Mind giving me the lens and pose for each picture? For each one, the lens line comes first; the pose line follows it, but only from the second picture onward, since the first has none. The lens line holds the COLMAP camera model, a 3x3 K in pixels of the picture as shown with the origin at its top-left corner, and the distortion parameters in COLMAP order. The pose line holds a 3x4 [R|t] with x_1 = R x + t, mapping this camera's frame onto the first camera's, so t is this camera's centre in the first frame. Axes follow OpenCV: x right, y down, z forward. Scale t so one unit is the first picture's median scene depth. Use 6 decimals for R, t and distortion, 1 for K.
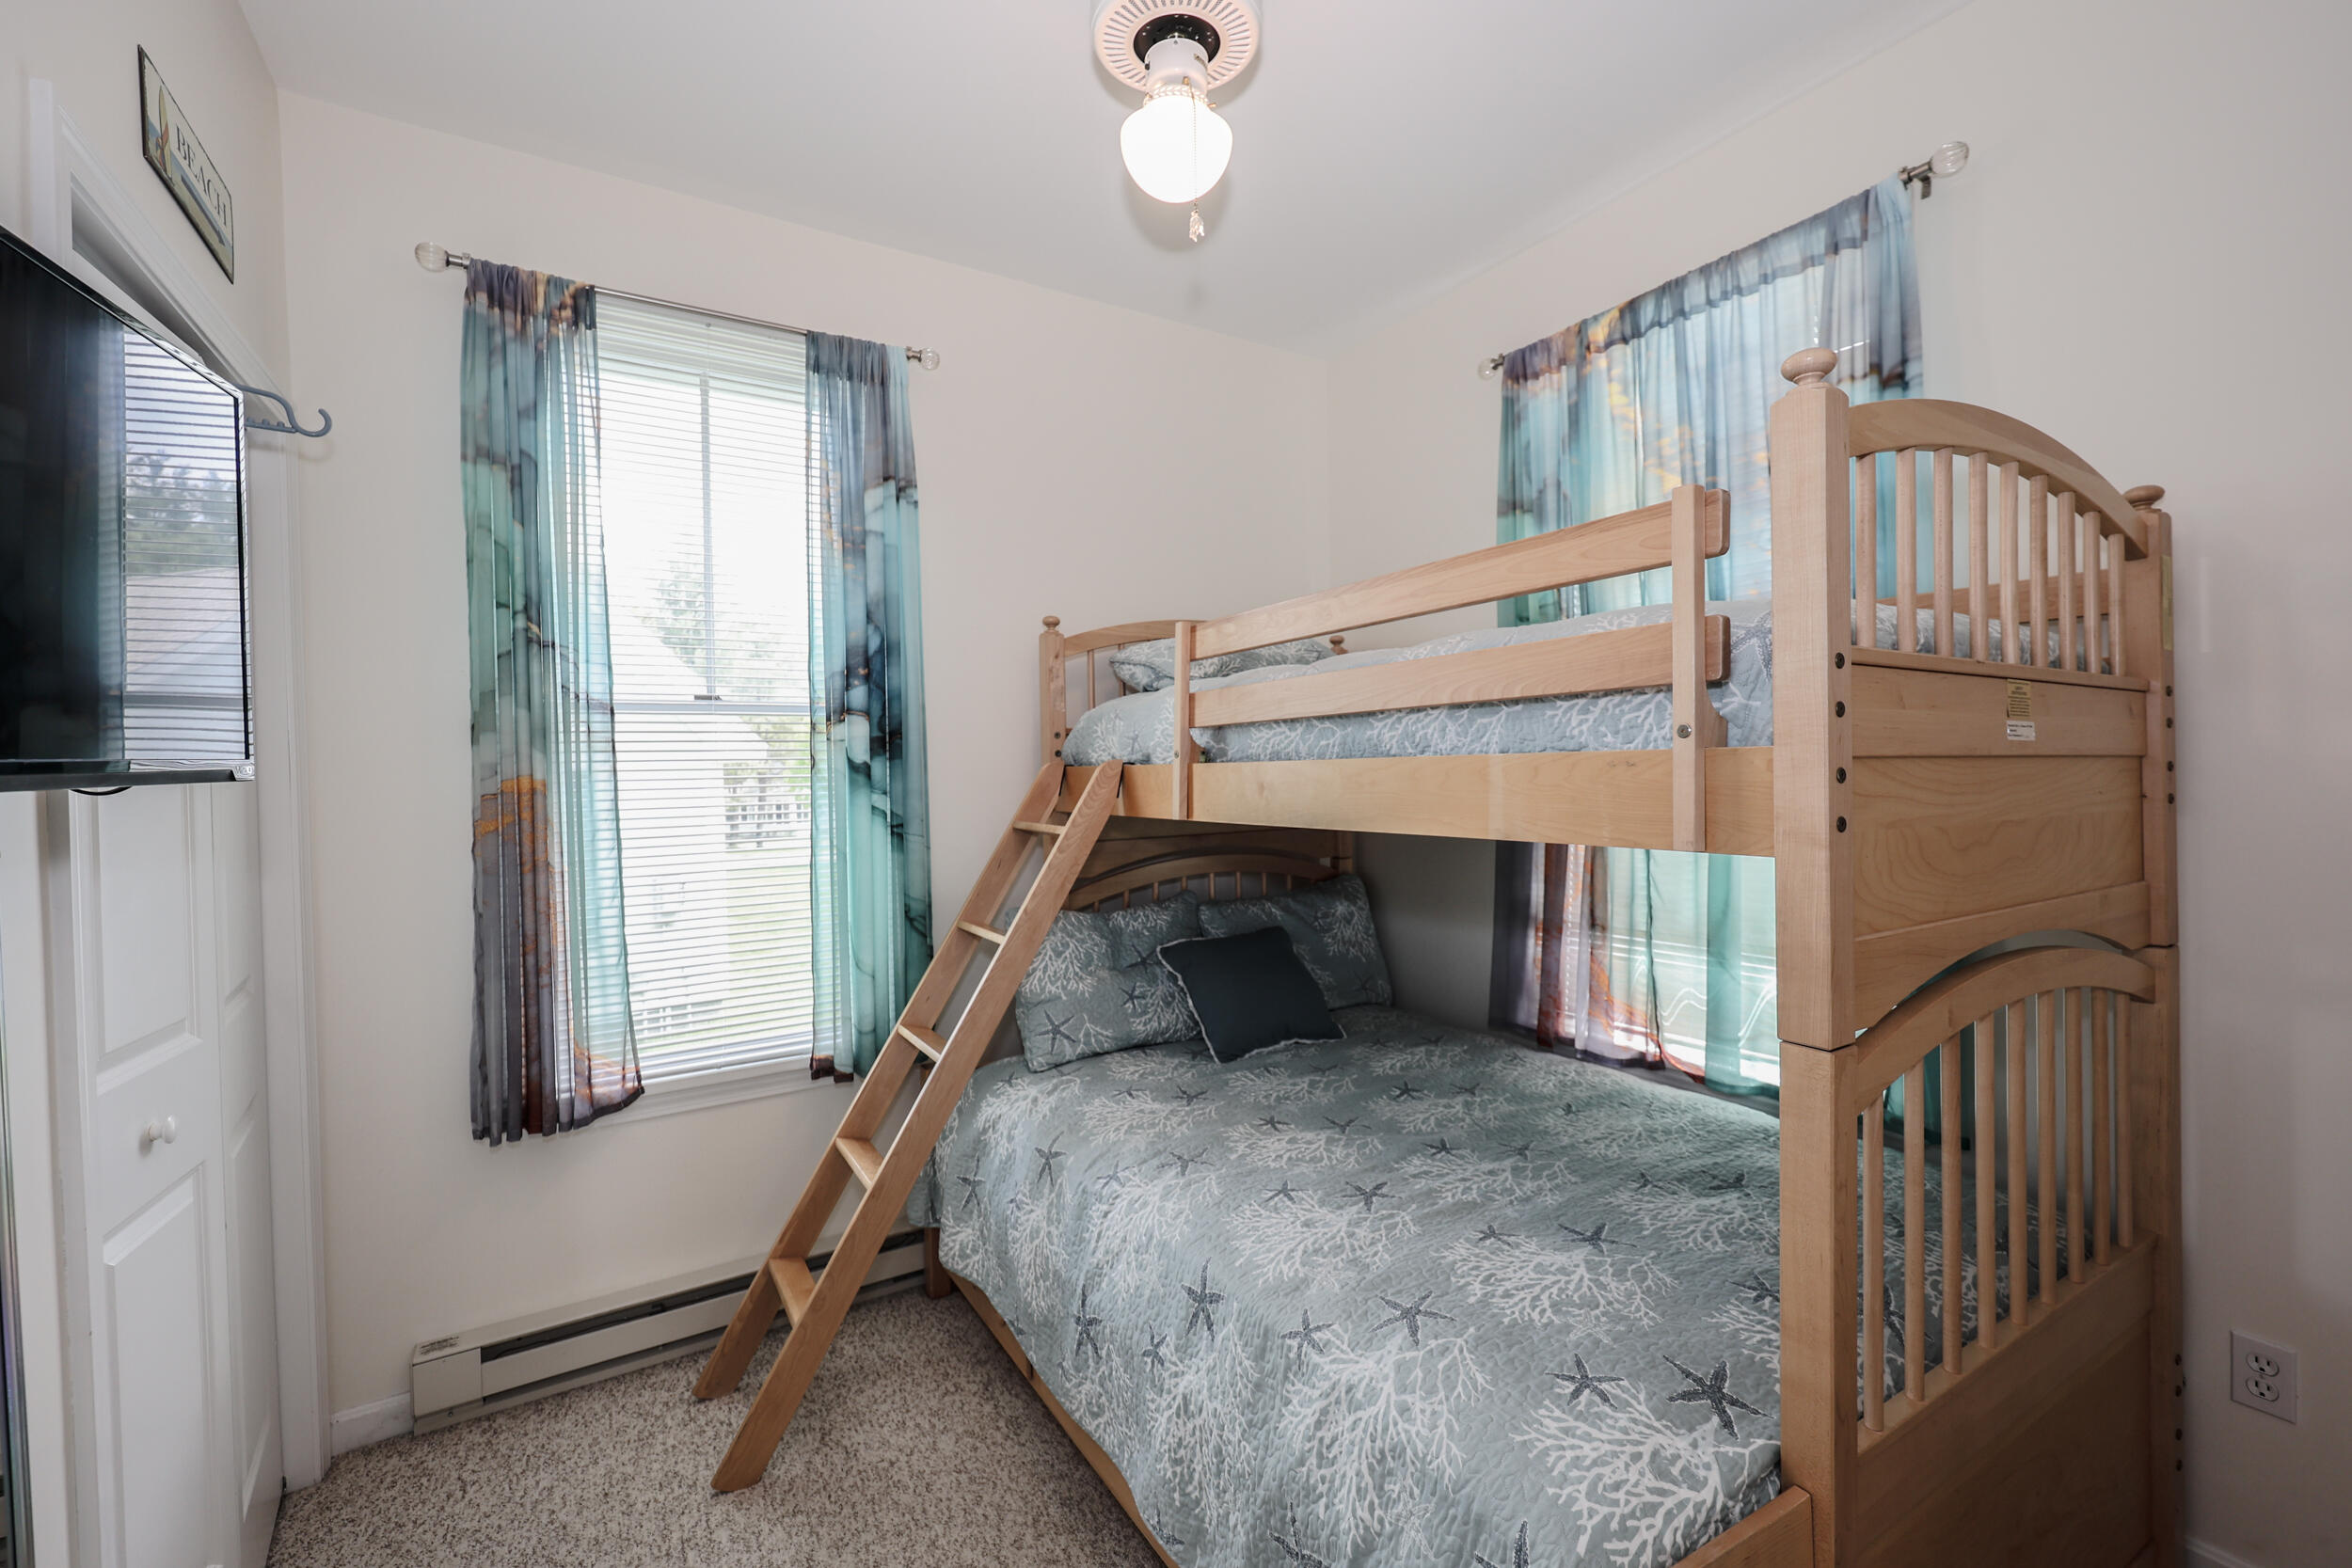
lens RADIAL K [[977.7, 0, 1172.8], [0, 977.7, 785.8], [0, 0, 1]] dist [0.000033, -0.000105]
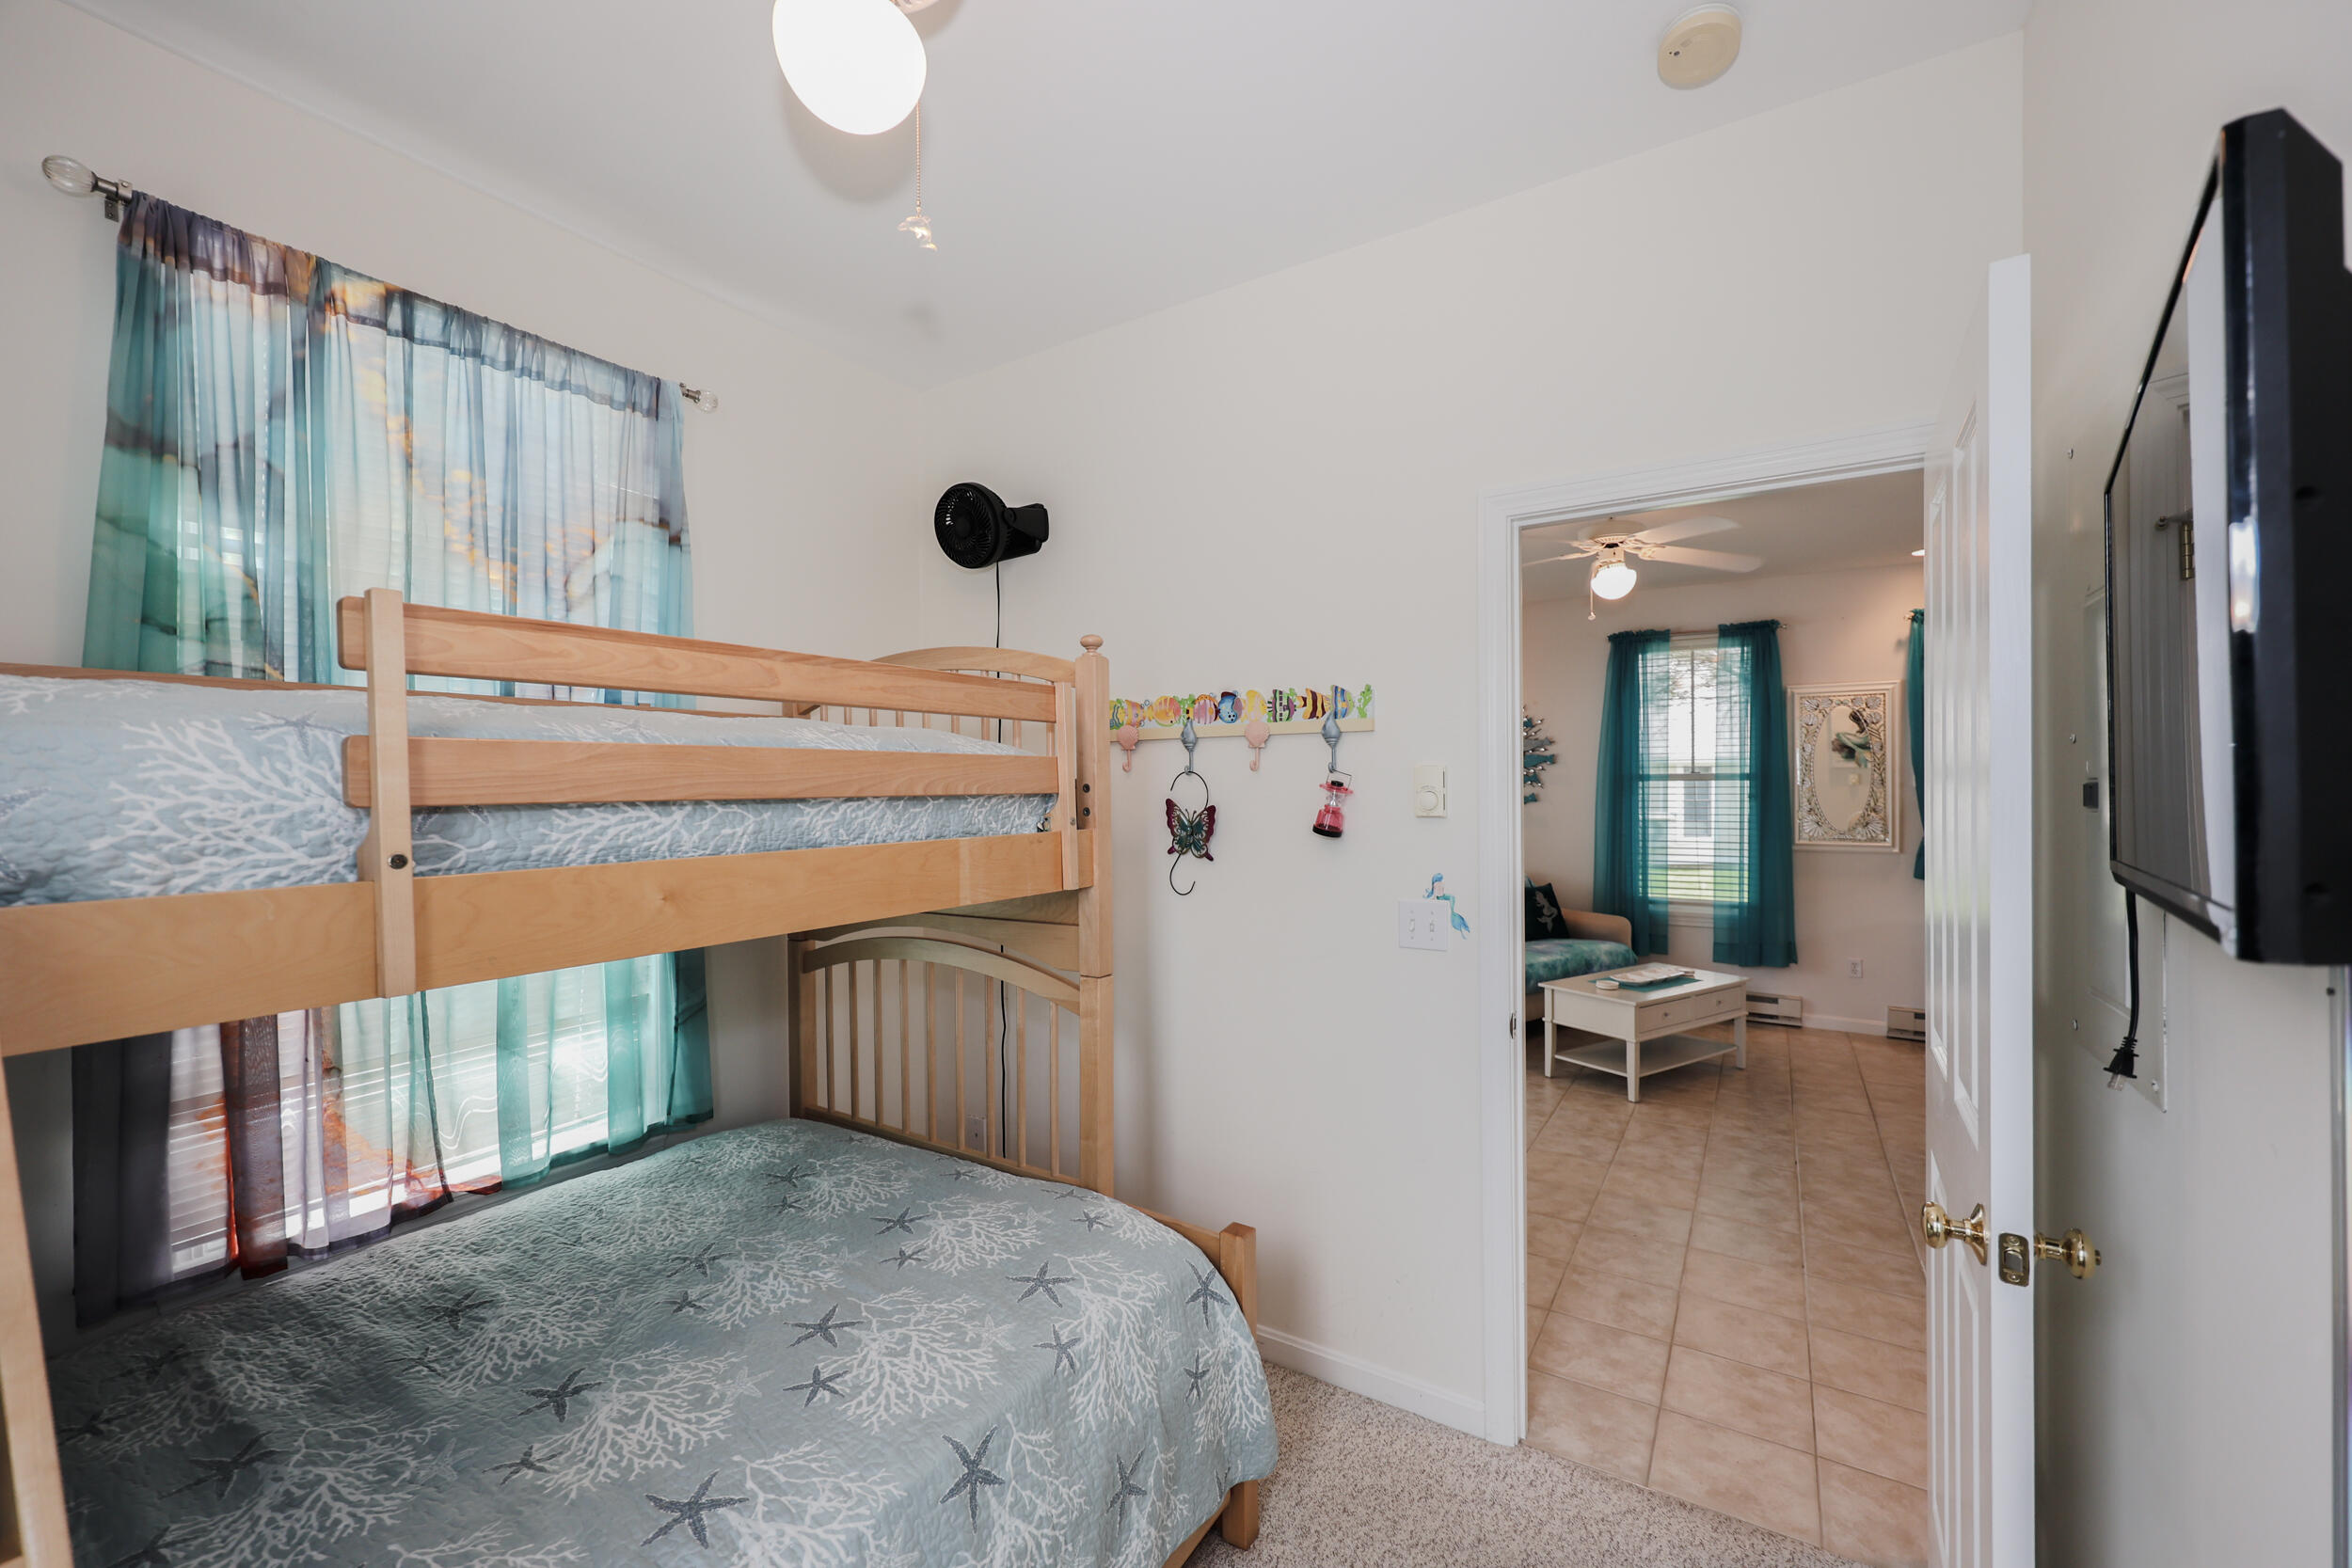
lens RADIAL K [[977.7, 0, 1173.7], [0, 977.7, 781.0], [0, 0, 1]] dist [0.000033, -0.000105]
pose [[-0.453598, 0.022351, 0.890926, -0.611774], [0.032336, 0.999440, -0.008610, -0.057205], [-0.890620, 0.024903, -0.454066, 0.883220]]
